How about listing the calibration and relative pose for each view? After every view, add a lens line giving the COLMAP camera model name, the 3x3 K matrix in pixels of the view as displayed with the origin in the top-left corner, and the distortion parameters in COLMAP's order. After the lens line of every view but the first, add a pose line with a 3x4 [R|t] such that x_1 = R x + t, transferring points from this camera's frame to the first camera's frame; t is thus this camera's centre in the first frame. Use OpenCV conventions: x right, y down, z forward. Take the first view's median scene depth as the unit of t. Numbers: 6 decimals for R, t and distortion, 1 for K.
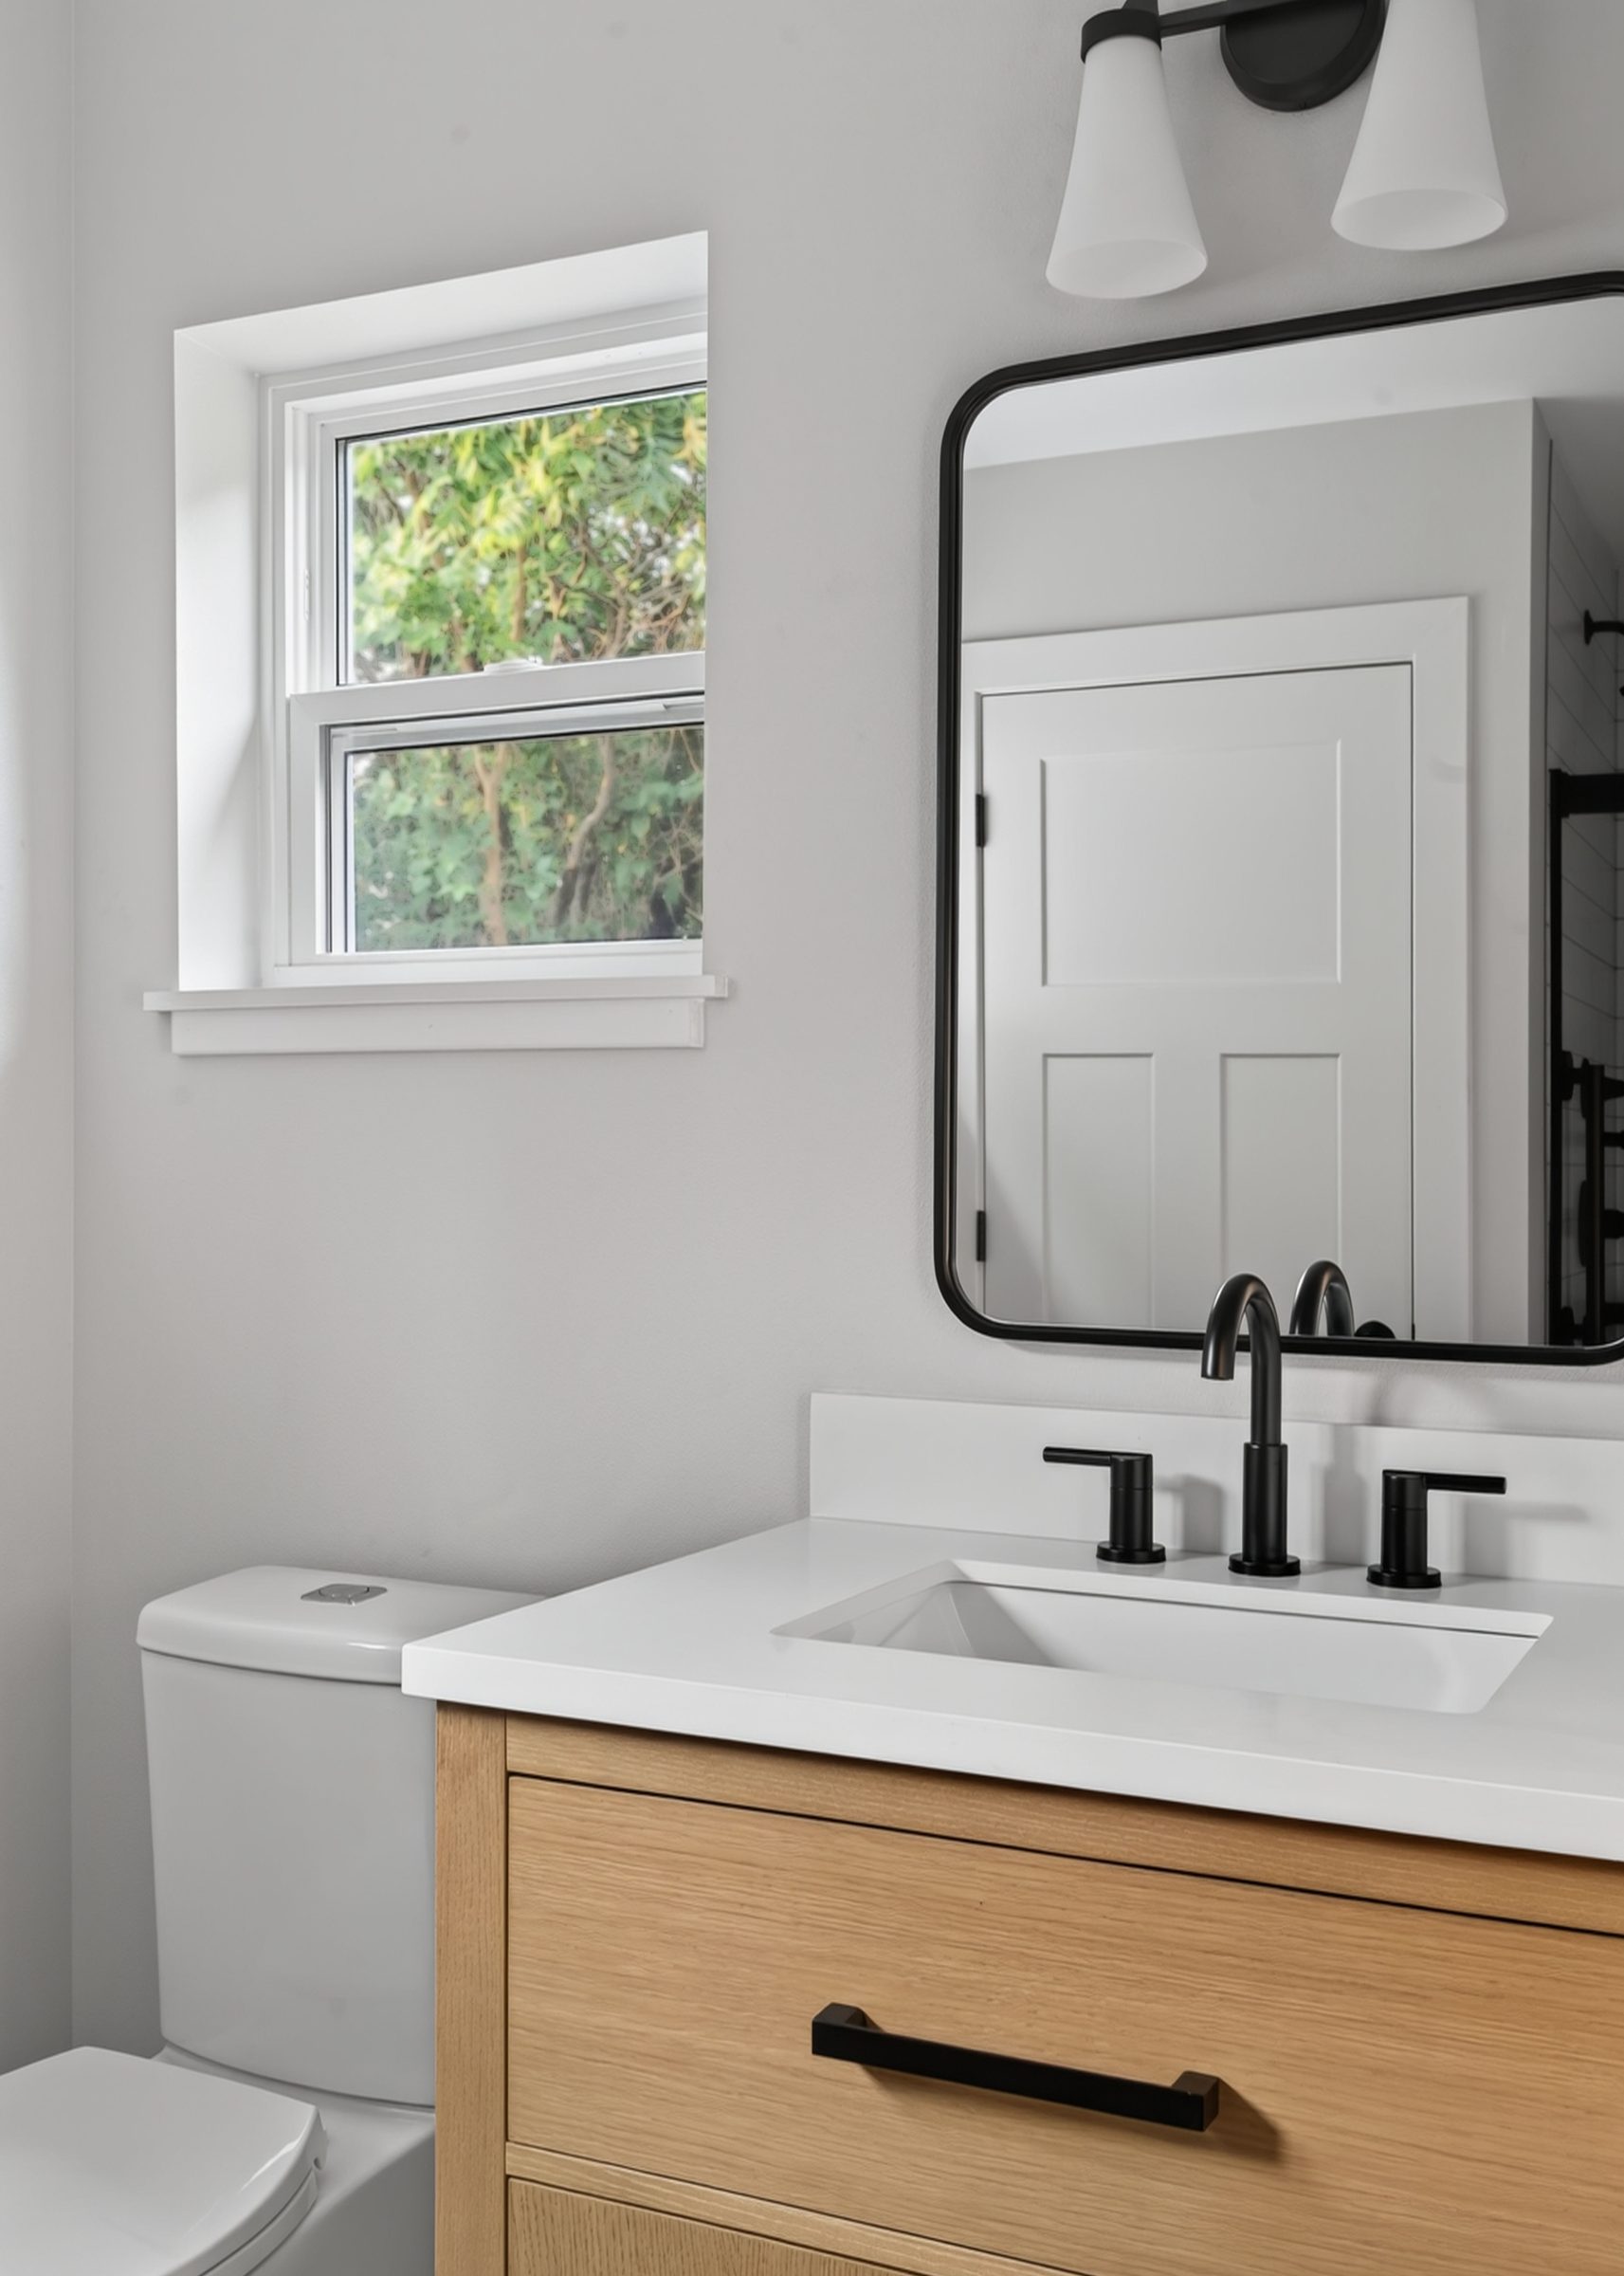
lens RADIAL K [[2369.6, 0, 810.5], [0, 2369.6, 1189.8], [0, 0, 1]] dist [0.018520, 0.007841]
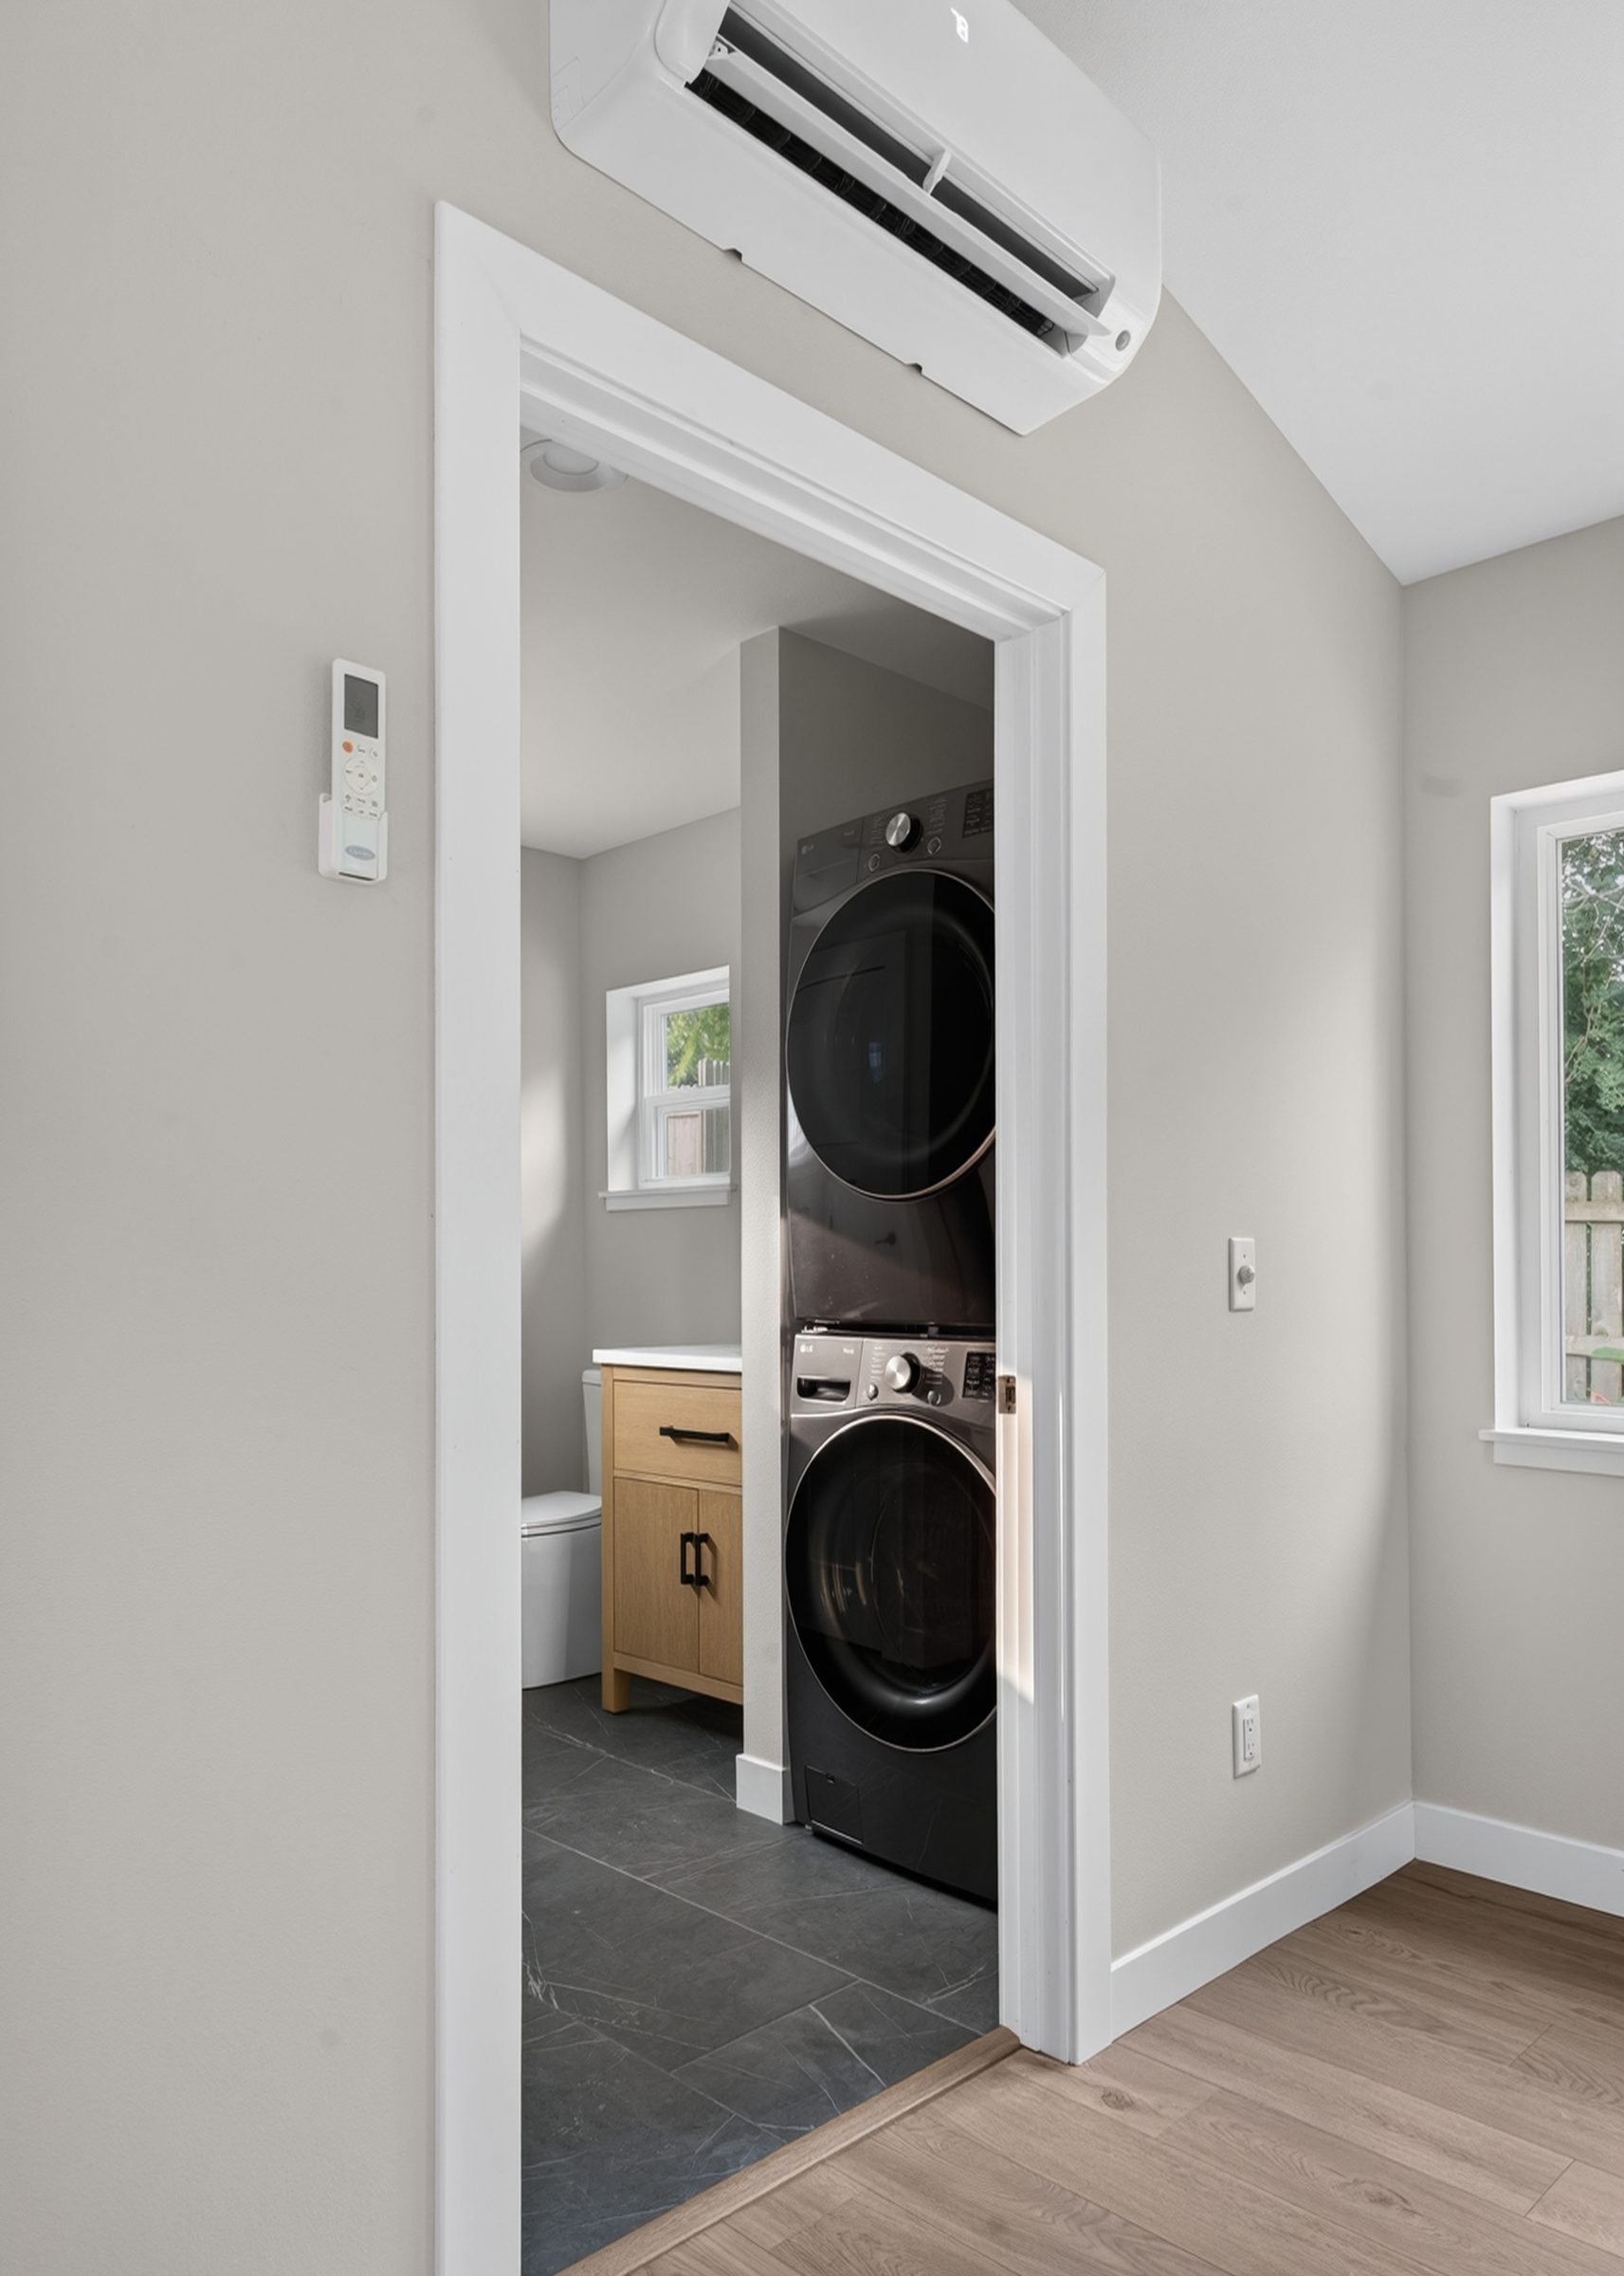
lens RADIAL K [[1530.4, 0, 809.7], [0, 1530.4, 1258.2], [0, 0, 1]] dist [0.004080, 0.001111]
pose [[0.949171, -0.019582, -0.314152, 0.770335], [0.014292, 0.999715, -0.019134, 0.060973], [0.314437, 0.013672, 0.949180, -1.070992]]
